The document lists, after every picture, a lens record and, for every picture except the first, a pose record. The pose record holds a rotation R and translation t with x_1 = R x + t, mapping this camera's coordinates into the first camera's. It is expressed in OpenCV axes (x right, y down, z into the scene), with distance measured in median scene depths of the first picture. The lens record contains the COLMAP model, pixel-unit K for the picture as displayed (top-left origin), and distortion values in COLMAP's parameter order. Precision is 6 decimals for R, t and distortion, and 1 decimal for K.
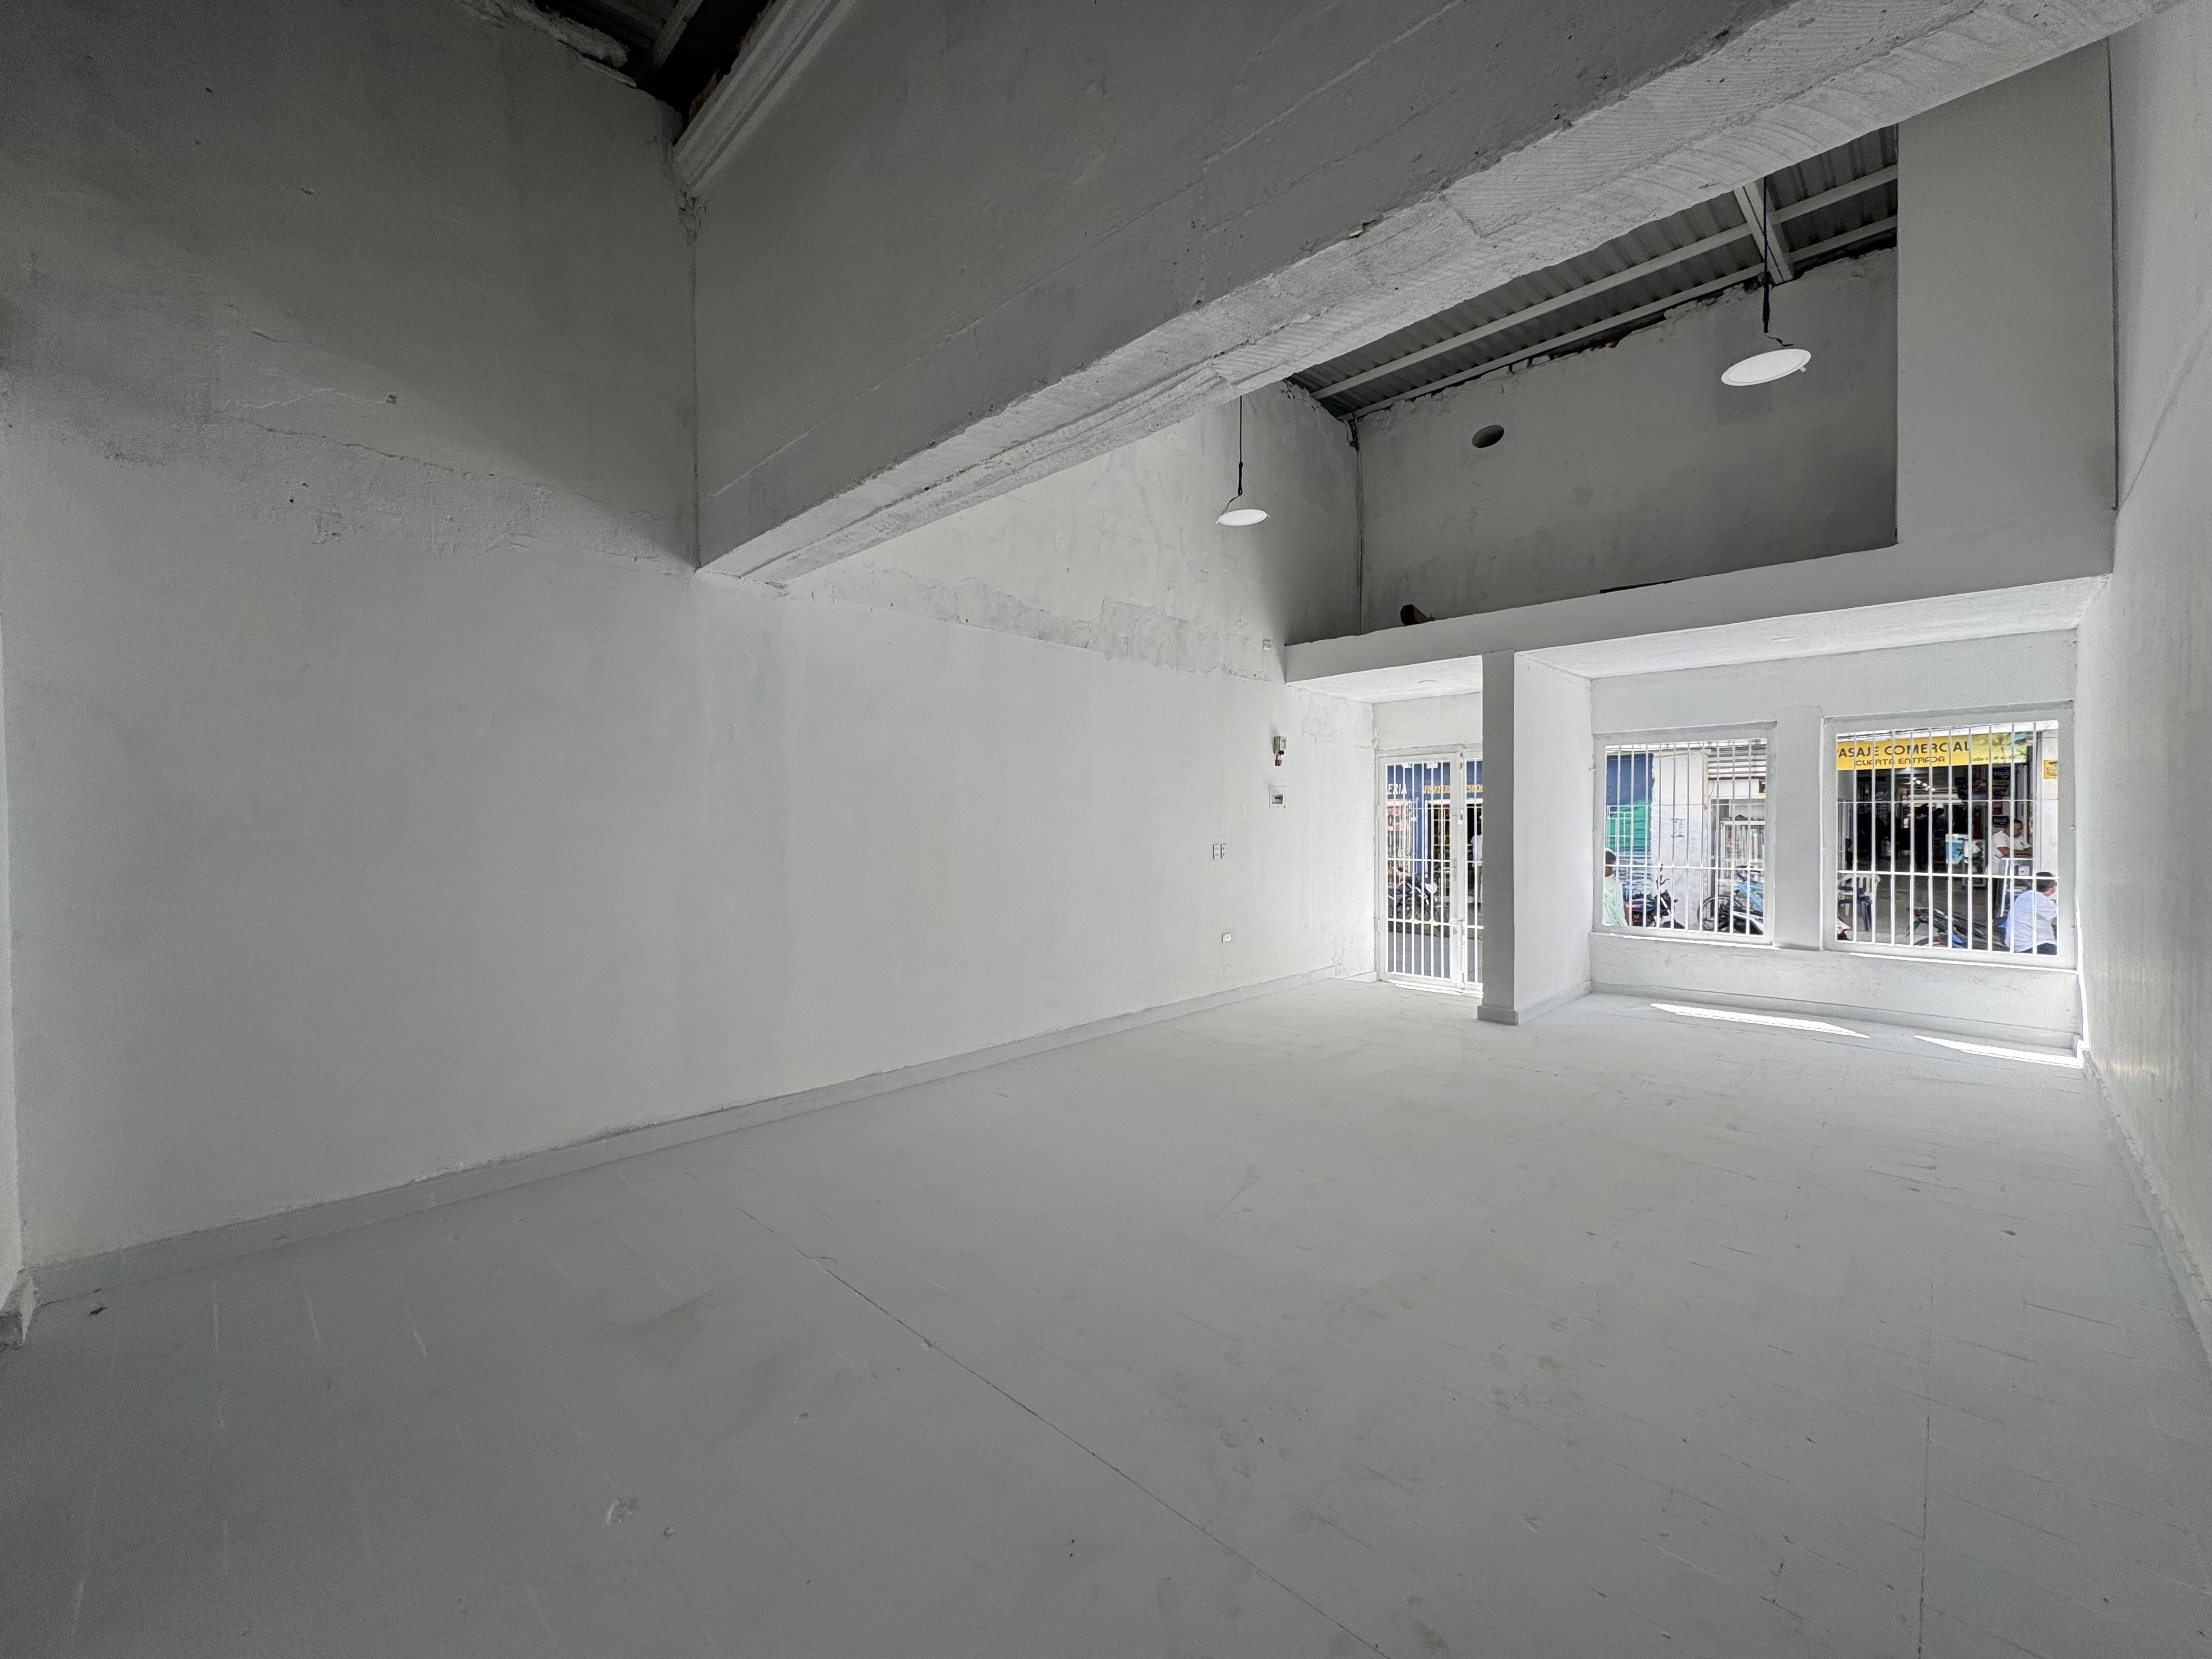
lens RADIAL K [[887.4, 0, 1103.2], [0, 887.4, 827.9], [0, 0, 1]] dist [-0.002371, 0.000130]
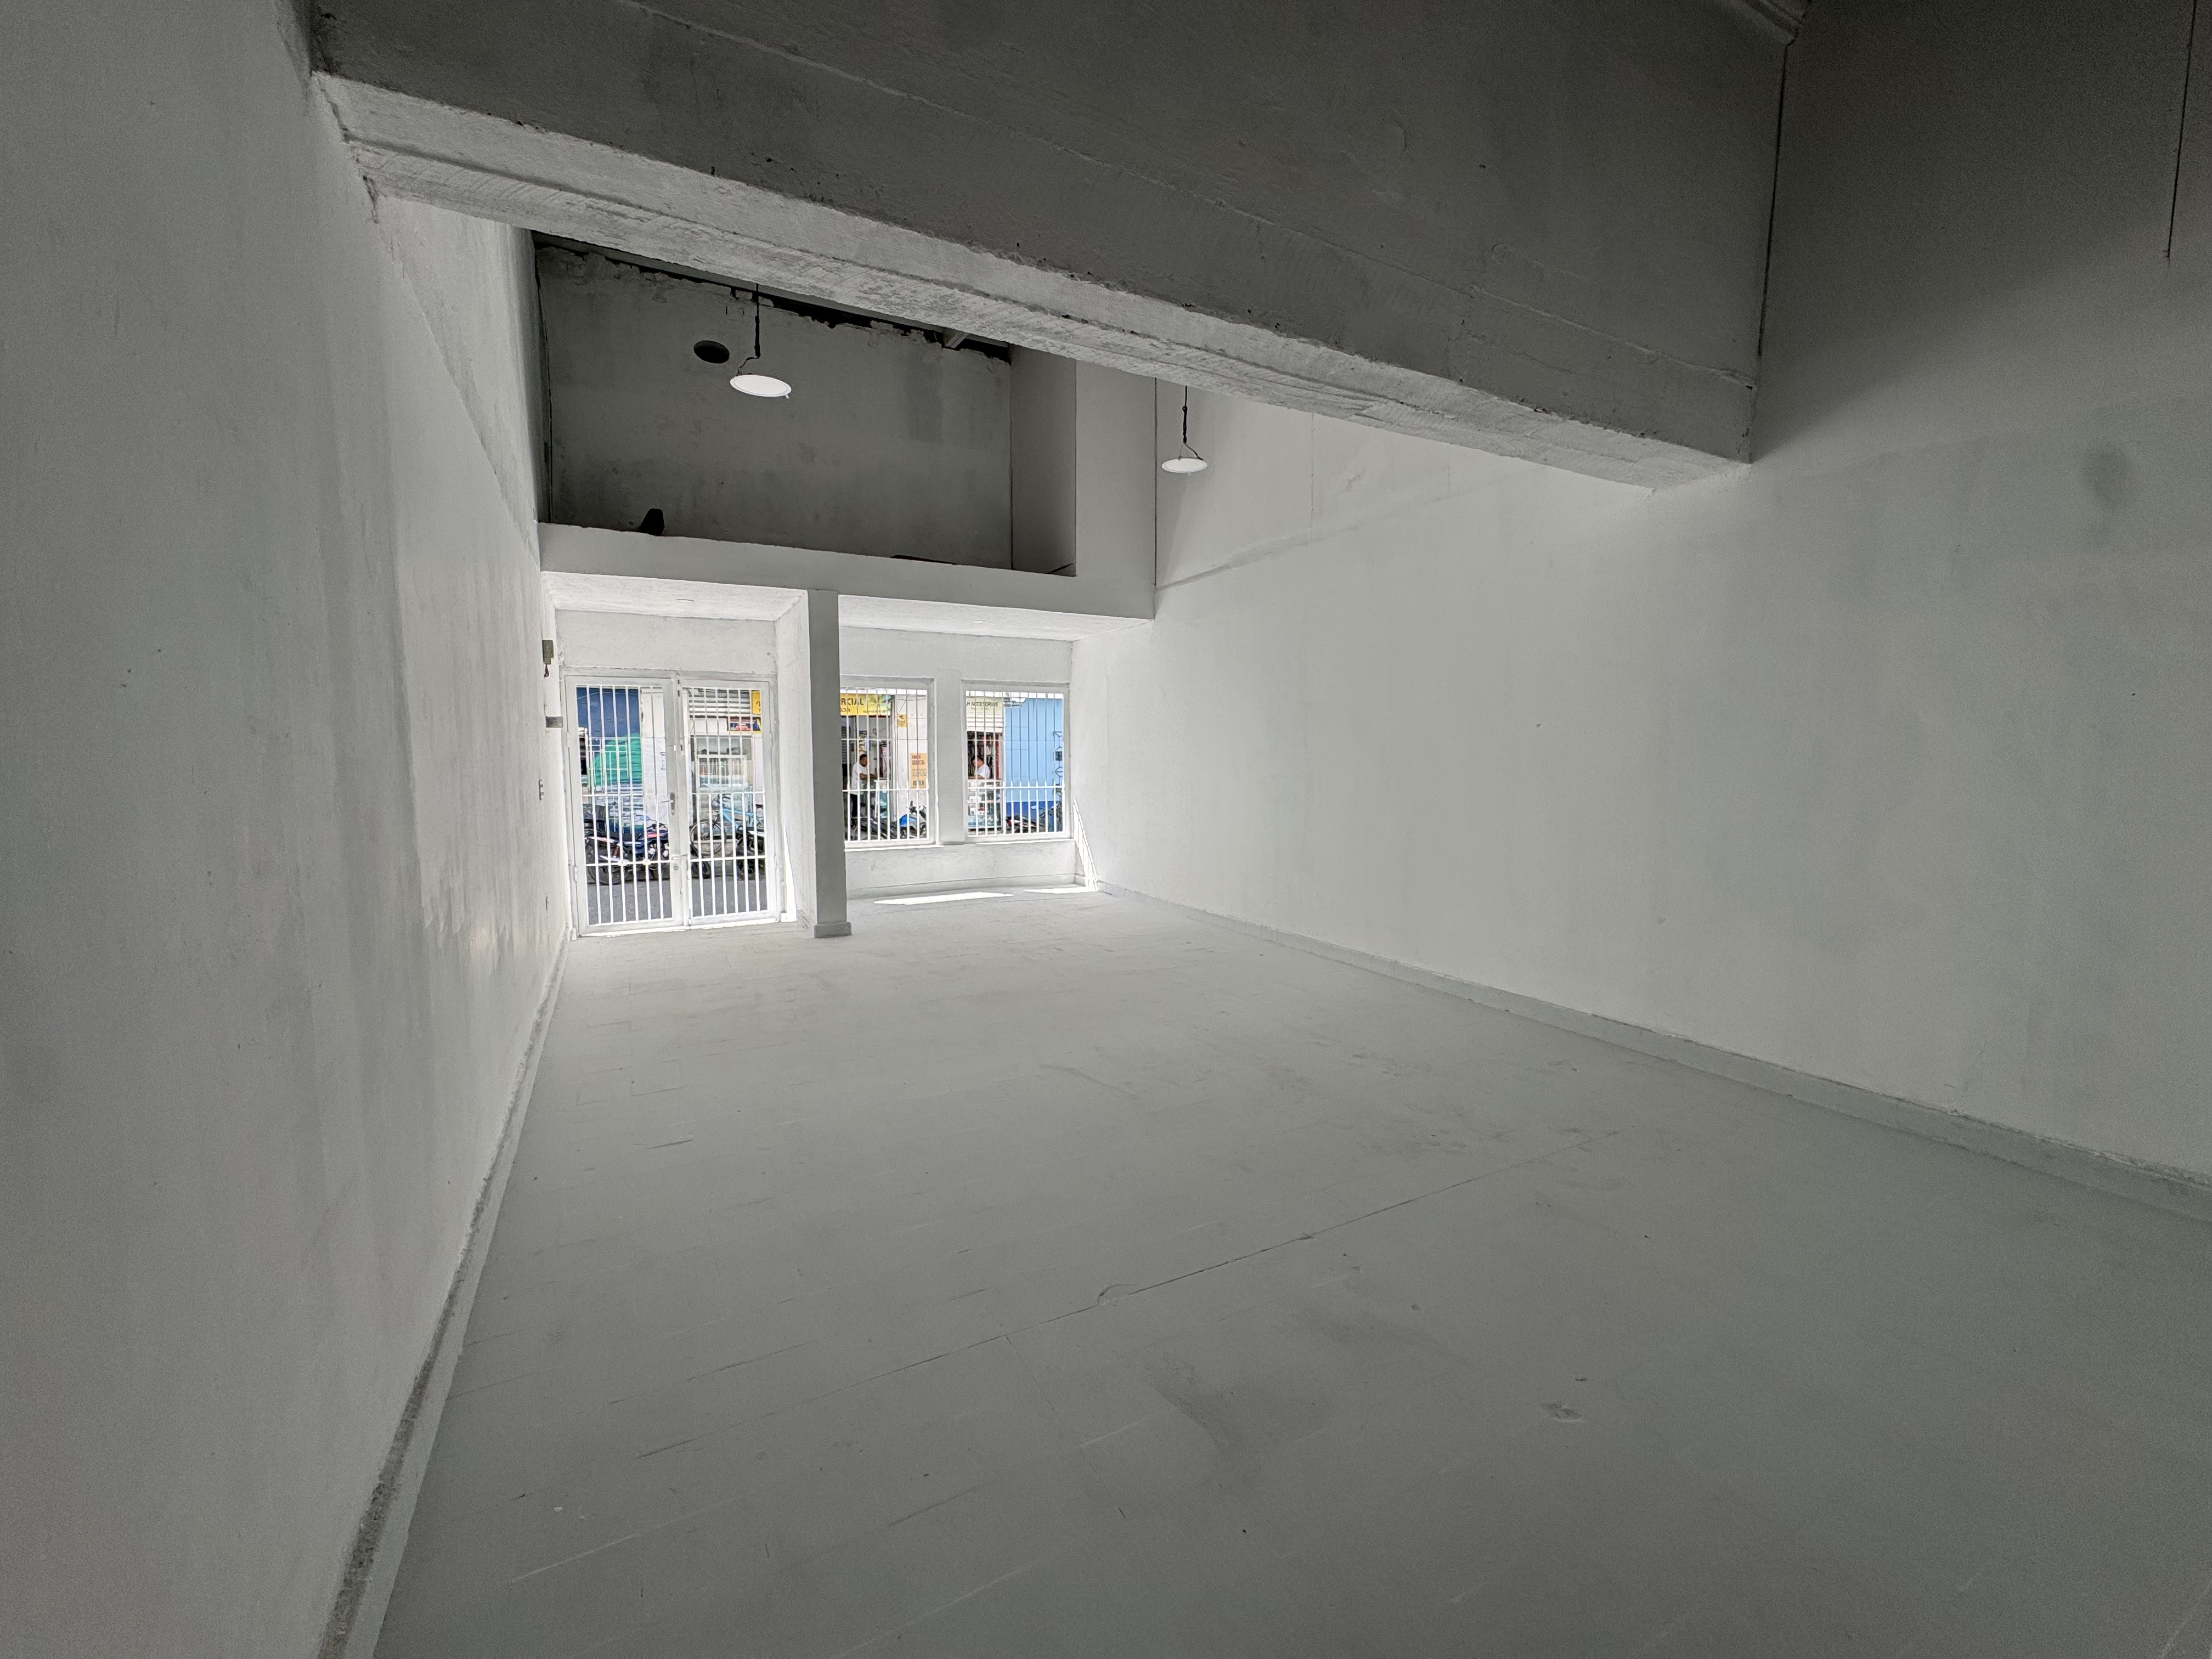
lens RADIAL K [[887.4, 0, 1103.2], [0, 887.4, 827.9], [0, 0, 1]] dist [-0.002371, 0.000130]
pose [[0.301448, -0.074065, 0.950602, -0.463968], [0.005941, 0.997105, 0.075804, 0.005531], [-0.953464, -0.017203, 0.301016, 0.345792]]
